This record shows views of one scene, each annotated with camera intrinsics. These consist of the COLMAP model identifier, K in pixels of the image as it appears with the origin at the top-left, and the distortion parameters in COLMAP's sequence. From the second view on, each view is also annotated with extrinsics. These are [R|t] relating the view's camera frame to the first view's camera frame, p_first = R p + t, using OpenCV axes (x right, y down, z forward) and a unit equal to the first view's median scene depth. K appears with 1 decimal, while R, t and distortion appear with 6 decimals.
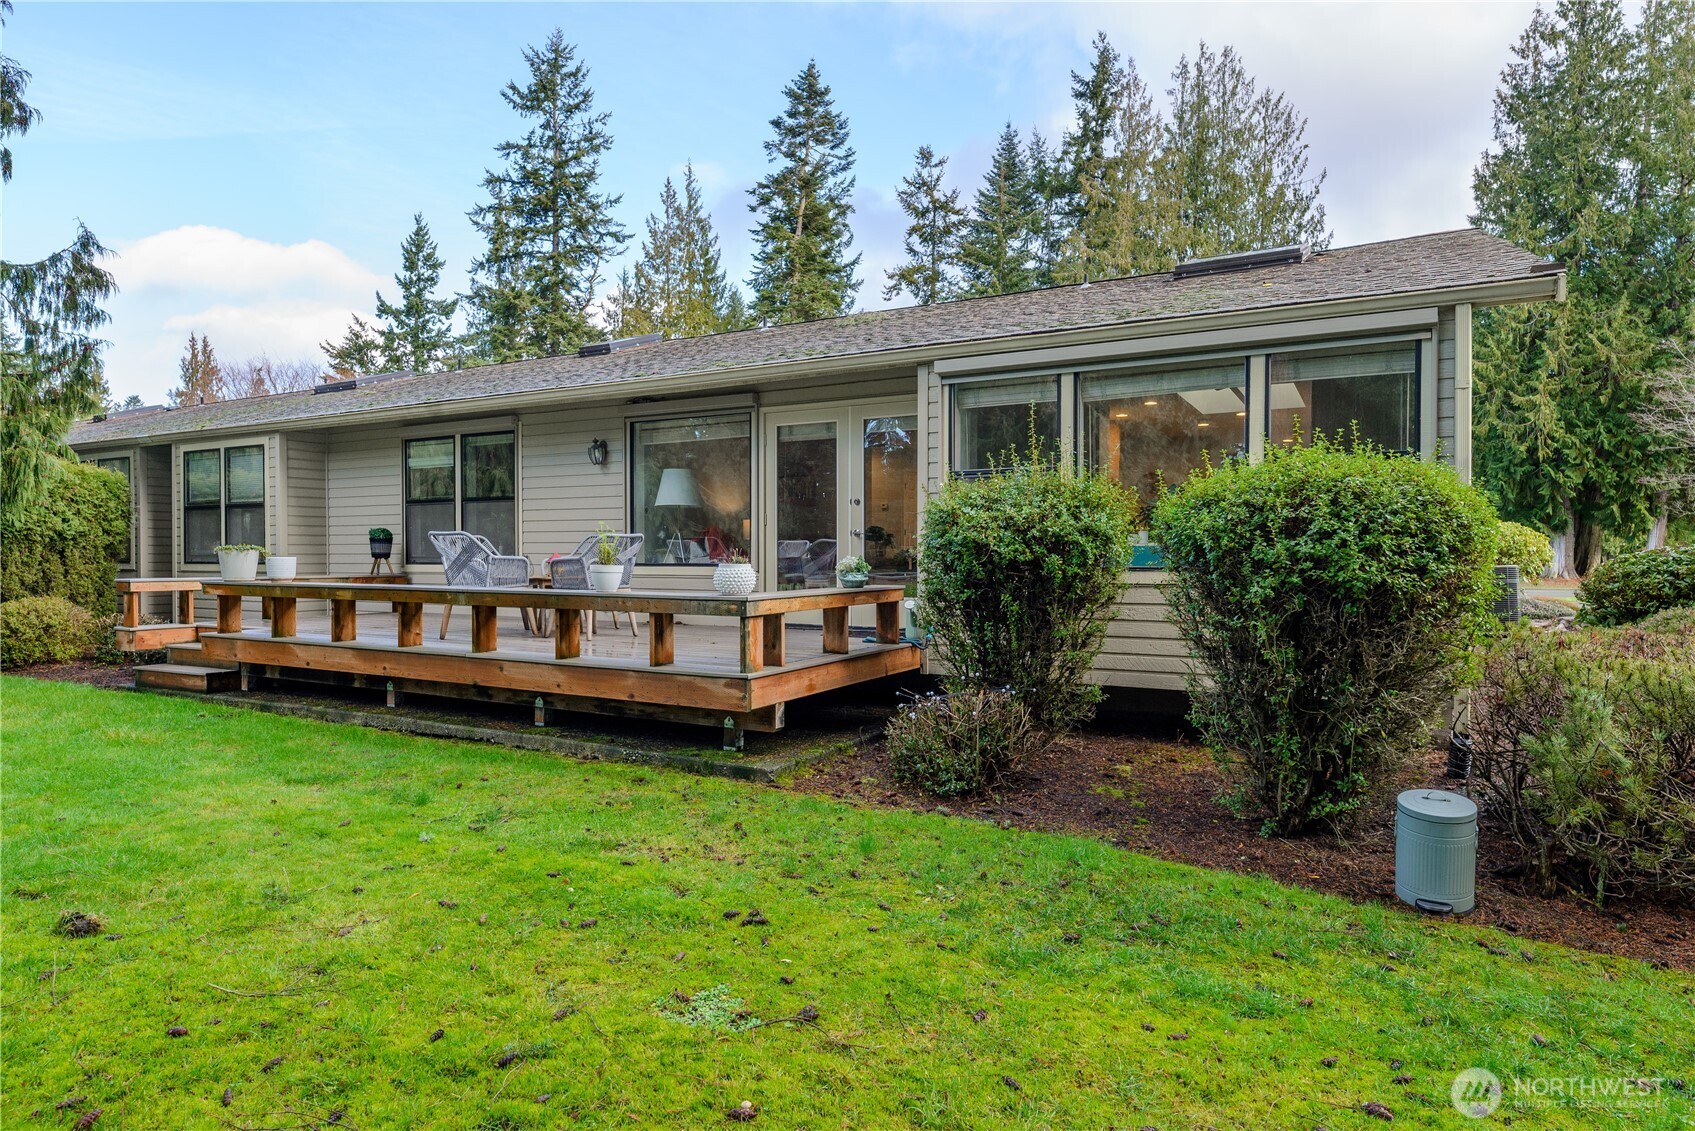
lens RADIAL K [[990.7, 0, 847.5], [0, 990.7, 565.5], [0, 0, 1]] dist [0.000125, -0.002358]
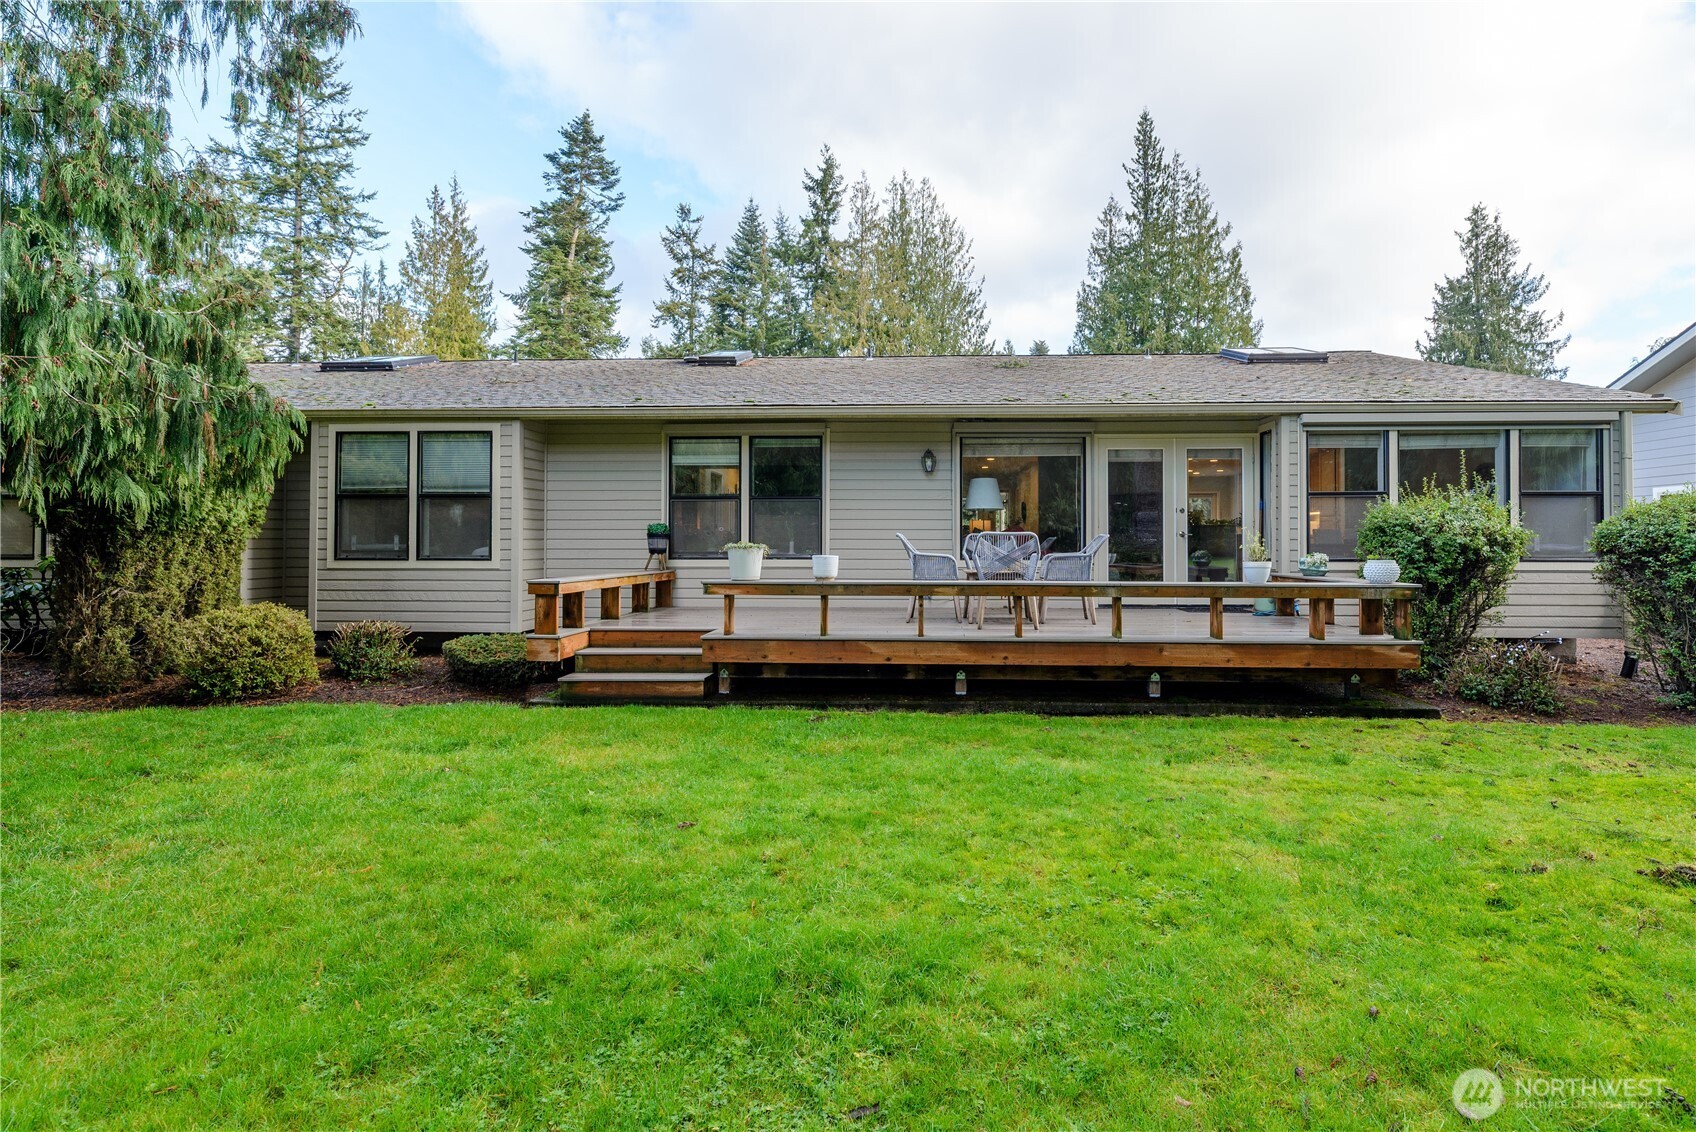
lens RADIAL K [[802.2, 0, 845.9], [0, 802.2, 531.7], [0, 0, 1]] dist [-0.003418, -0.000727]
pose [[0.888423, 0.006167, 0.458985, -0.192195], [0.004448, 0.999747, -0.022043, -0.003059], [-0.459005, 0.021626, 0.888171, 0.054825]]
